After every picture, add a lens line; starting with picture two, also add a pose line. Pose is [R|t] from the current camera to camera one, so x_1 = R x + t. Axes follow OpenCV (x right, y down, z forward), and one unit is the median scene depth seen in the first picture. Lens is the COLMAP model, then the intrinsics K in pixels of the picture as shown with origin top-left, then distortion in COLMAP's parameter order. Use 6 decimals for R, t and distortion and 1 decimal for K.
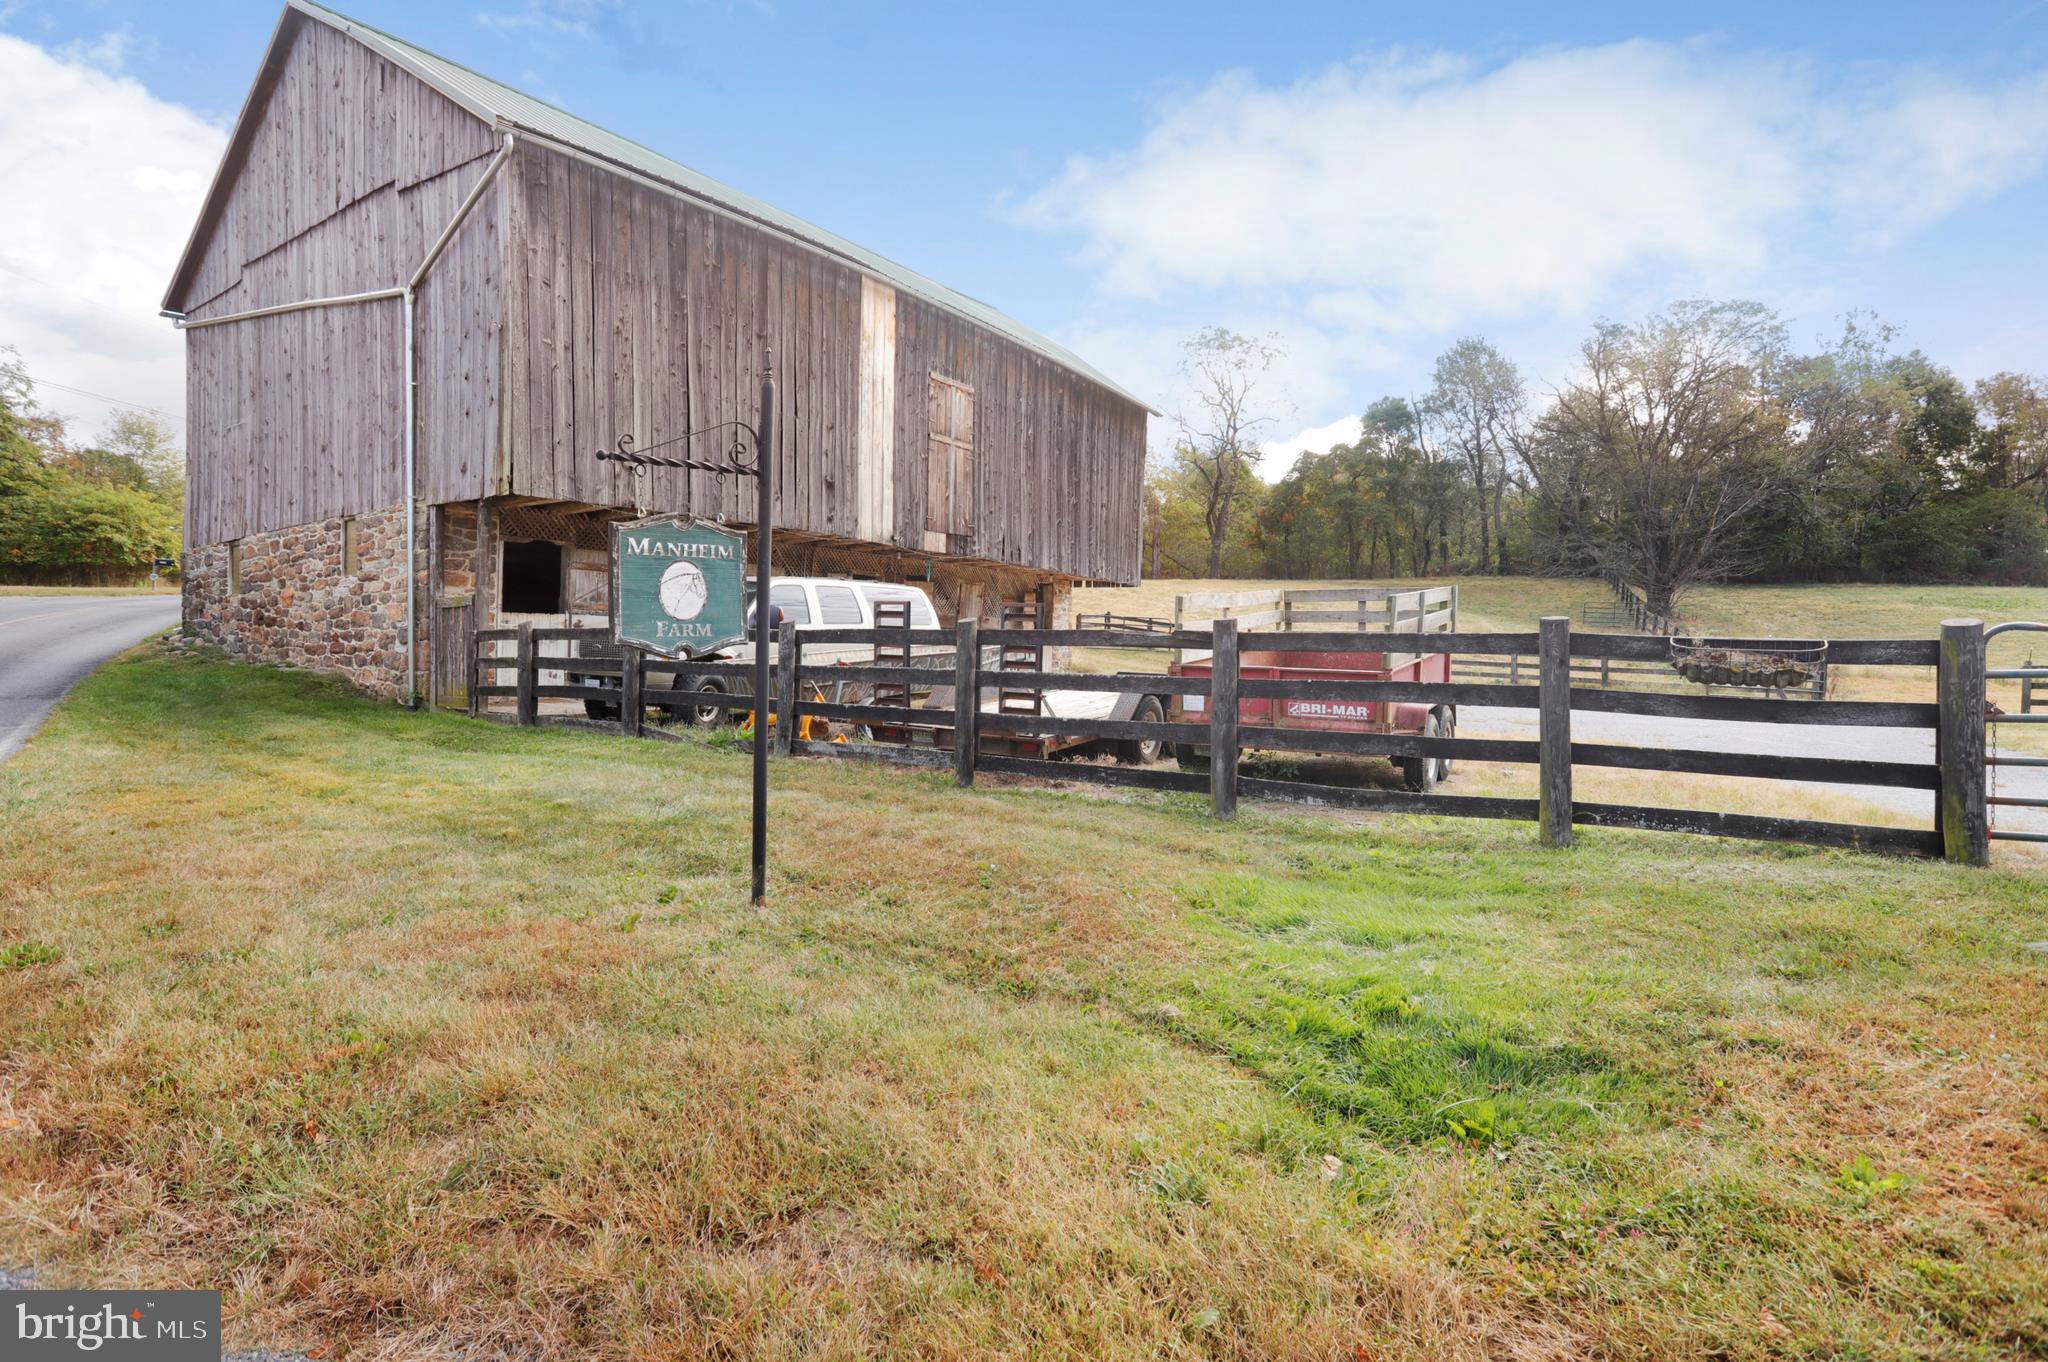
lens RADIAL K [[1003.7, 0, 1025.1], [0, 1003.7, 679.5], [0, 0, 1]] dist [-0.049583, 0.013842]
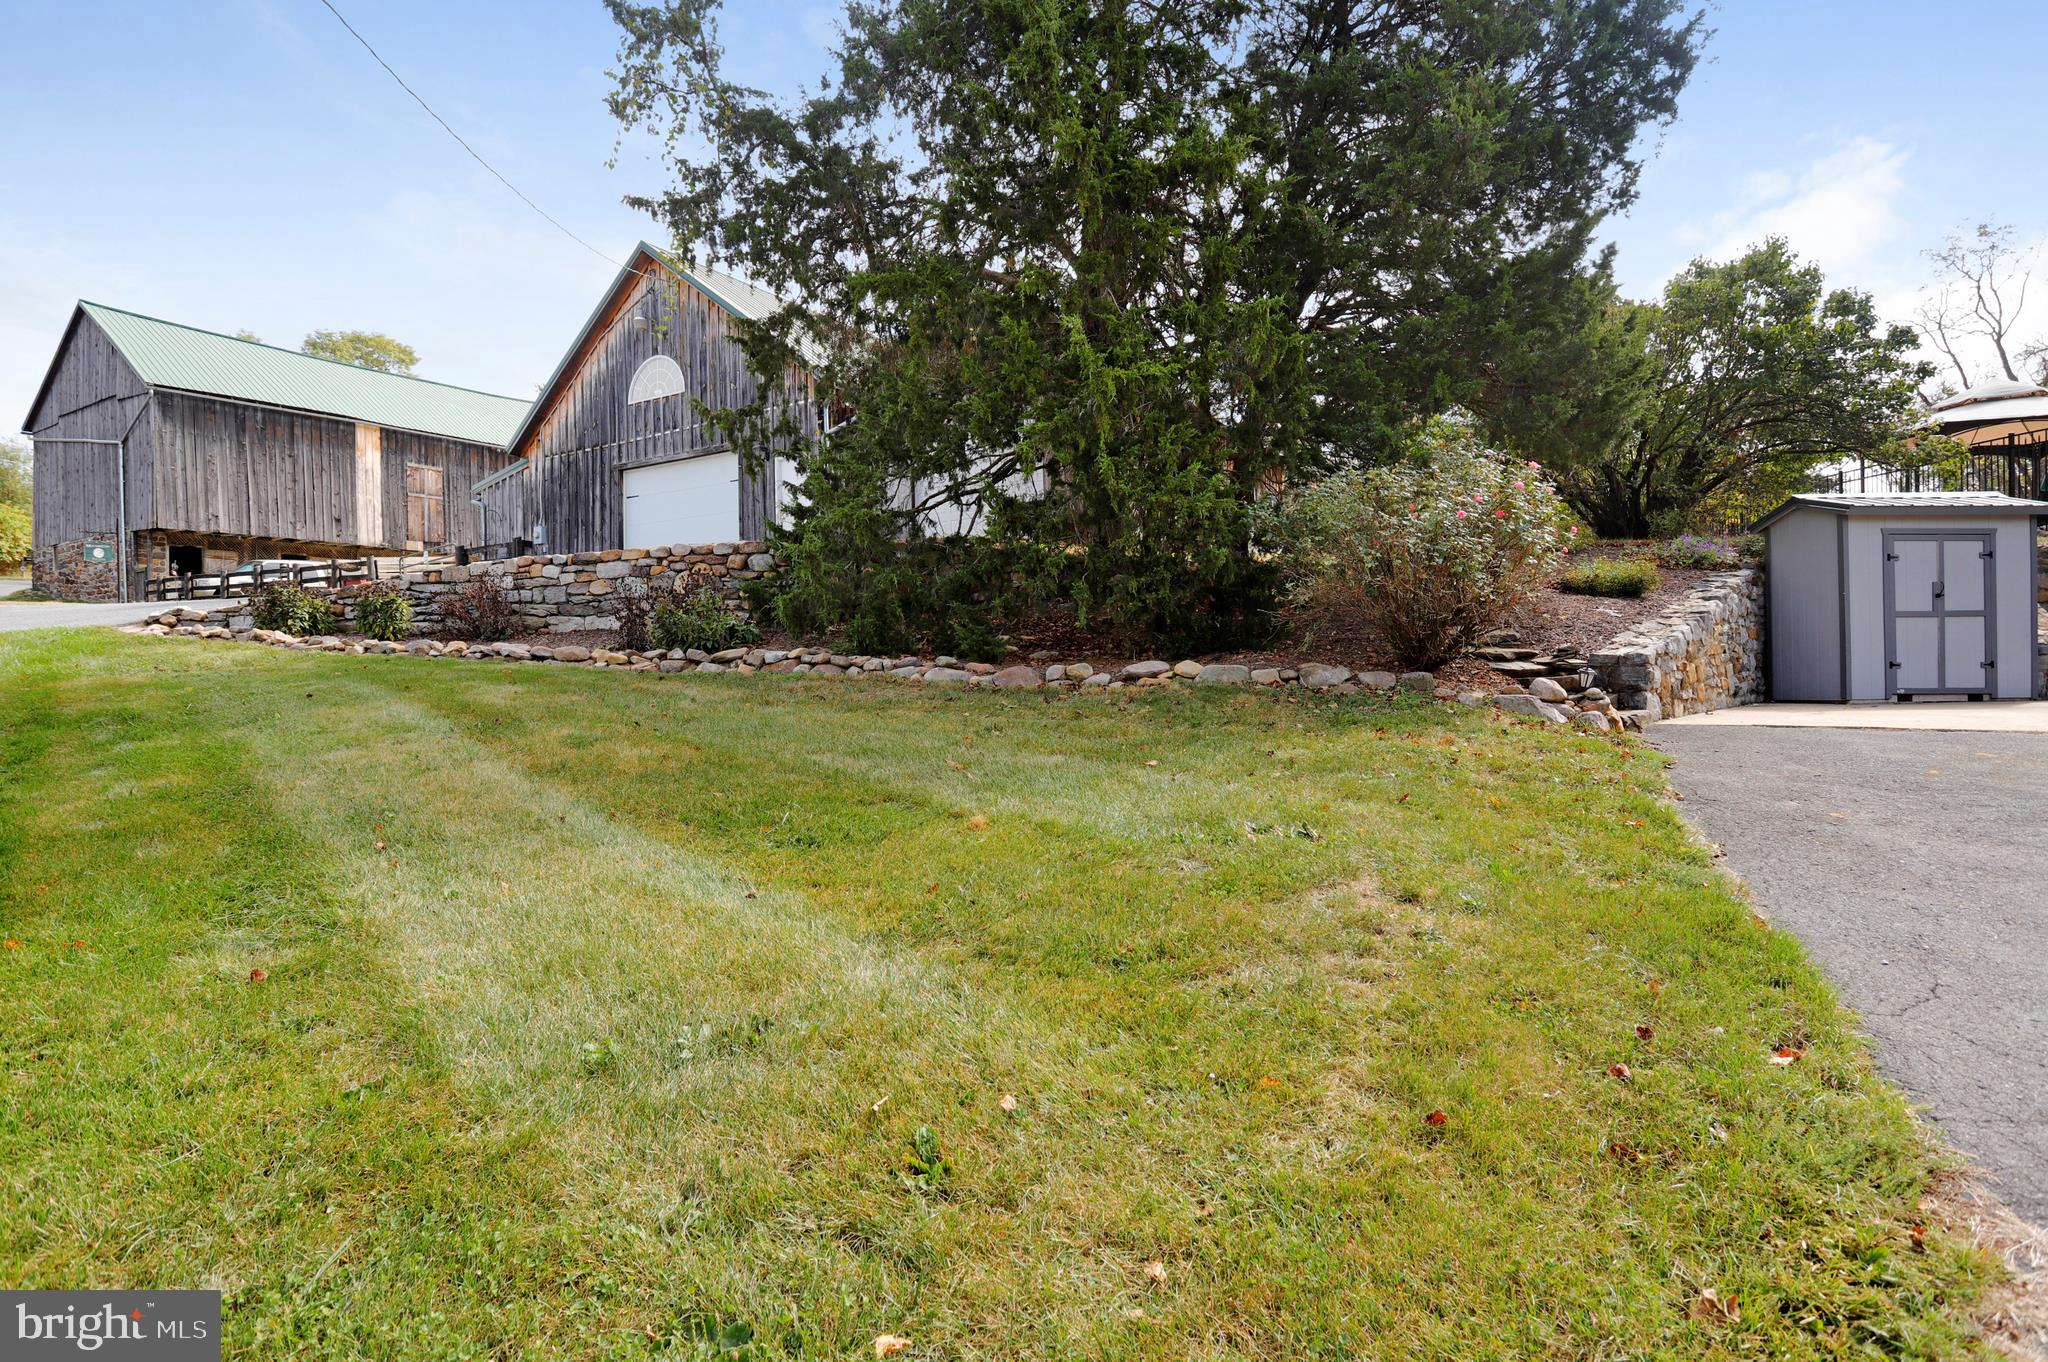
lens RADIAL K [[1115.3, 0, 1025.8], [0, 1115.3, 681.5], [0, 0, 1]] dist [0.002417, 0.000389]
pose [[0.999885, -0.000934, -0.015117, 1.332729], [0.000736, 0.999914, -0.013080, 0.188346], [0.015128, 0.013067, 0.999800, -1.390888]]
